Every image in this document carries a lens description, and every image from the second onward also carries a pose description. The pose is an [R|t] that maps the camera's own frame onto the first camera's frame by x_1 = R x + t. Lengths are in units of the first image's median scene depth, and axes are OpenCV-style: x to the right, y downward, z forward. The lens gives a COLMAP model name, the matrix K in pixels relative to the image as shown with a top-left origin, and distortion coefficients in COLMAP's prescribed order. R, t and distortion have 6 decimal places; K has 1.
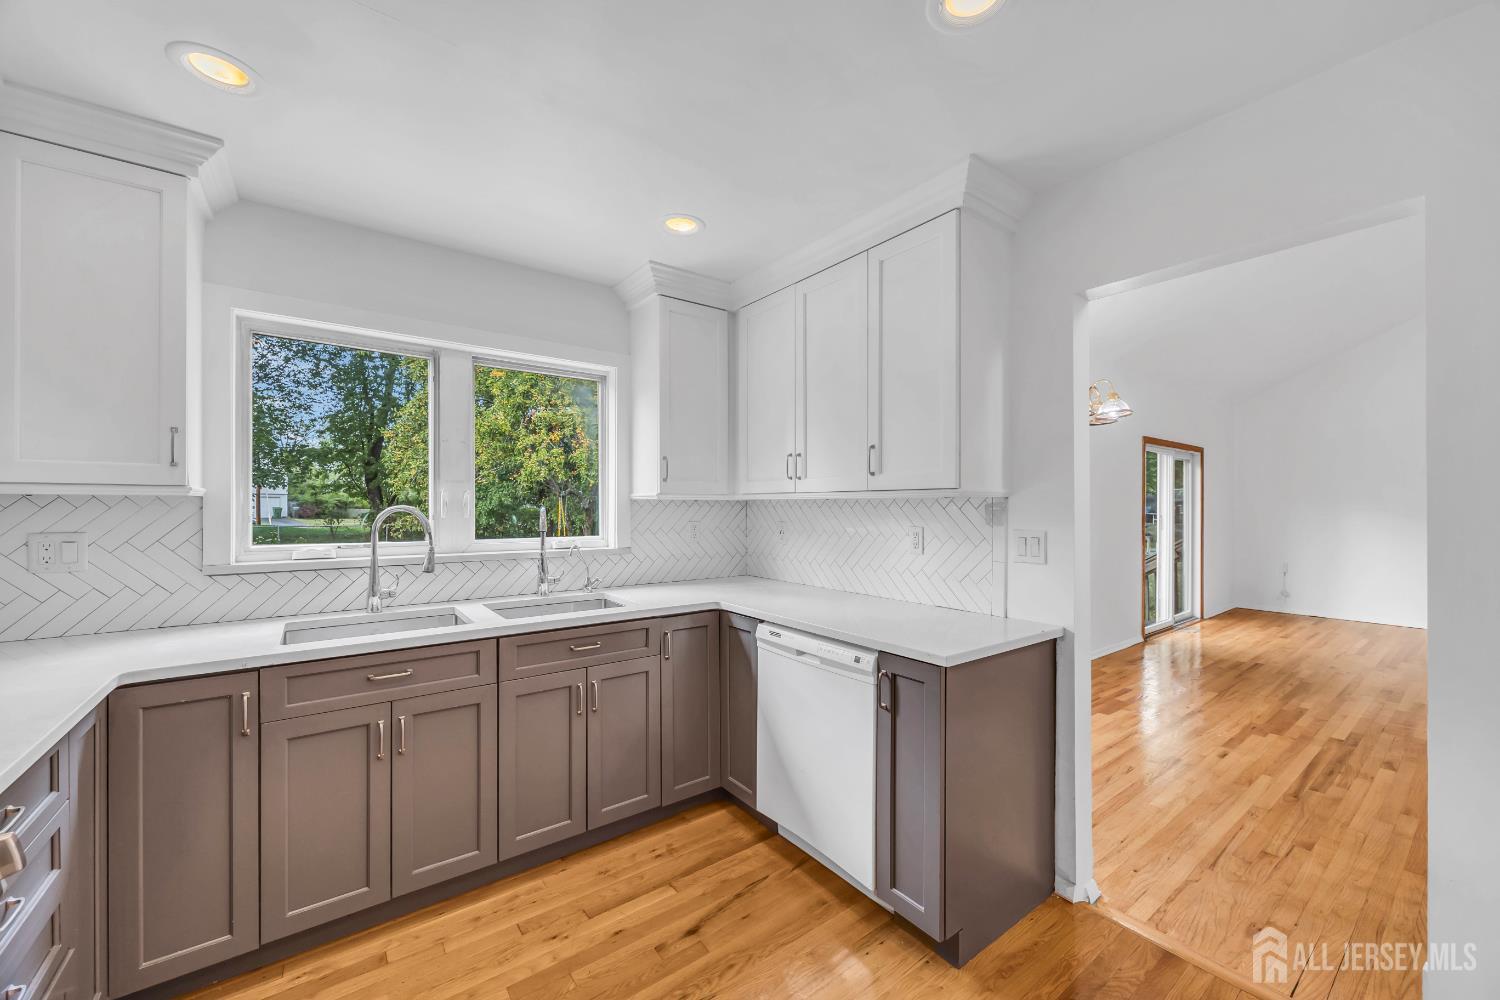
lens RADIAL K [[582.2, 0, 751.0], [0, 582.2, 504.2], [0, 0, 1]] dist [-0.002497, -0.000110]
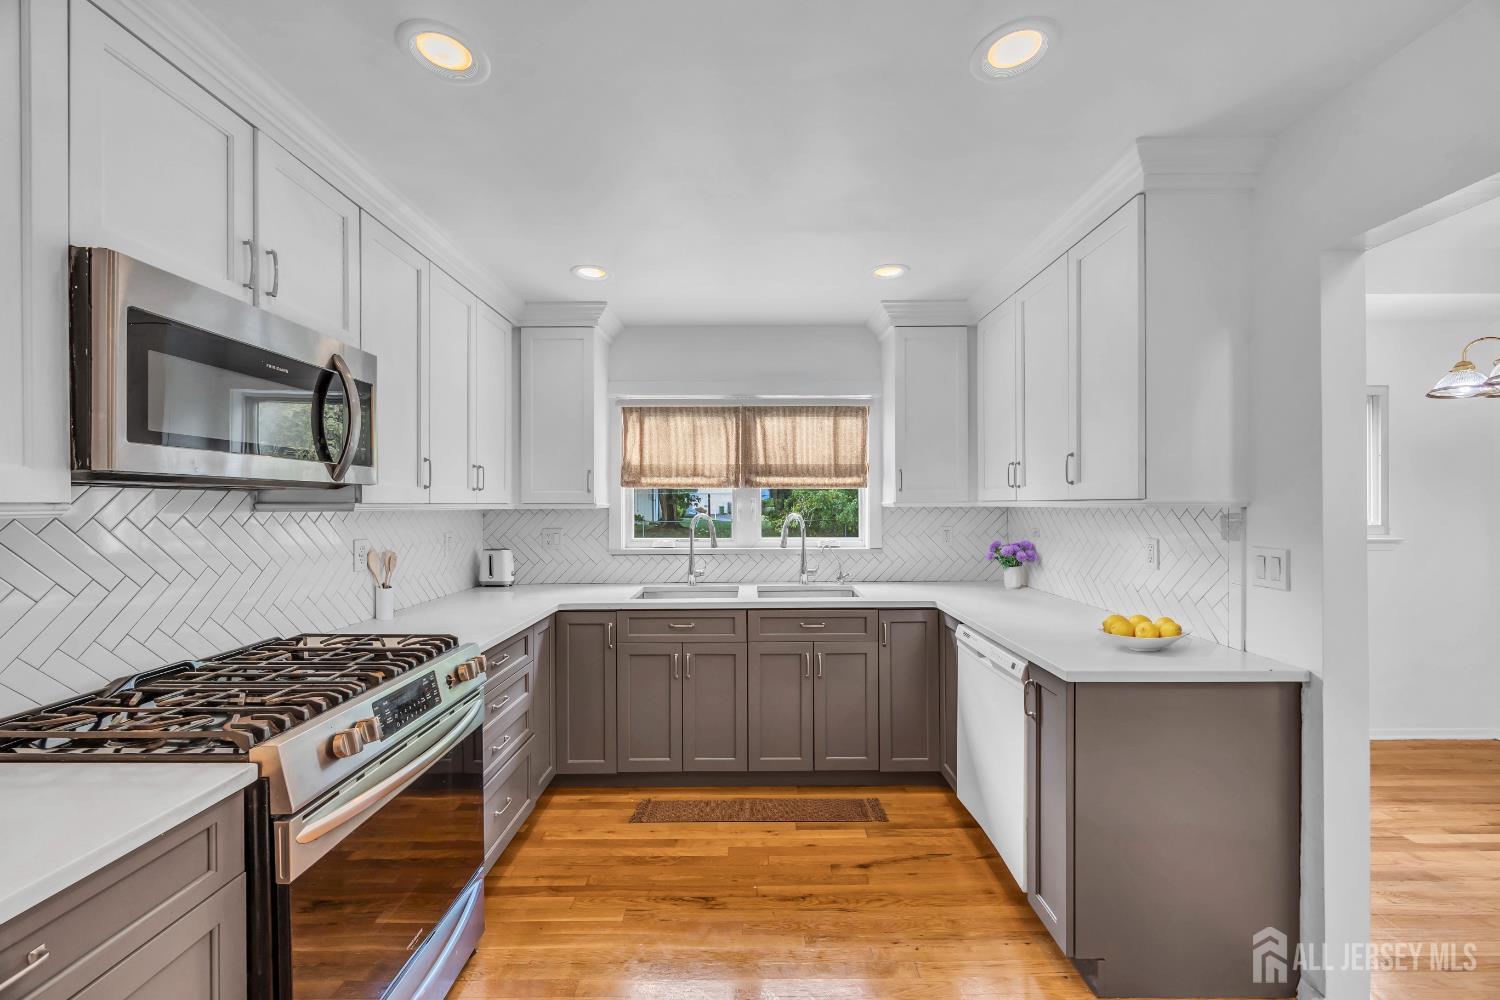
lens RADIAL K [[582.2, 0, 752.8], [0, 582.2, 501.7], [0, 0, 1]] dist [-0.002497, -0.000110]
pose [[0.796364, -0.007154, -0.604776, 0.381328], [0.007475, 0.999970, -0.001986, -0.023325], [0.604772, -0.002939, 0.796393, -0.090797]]
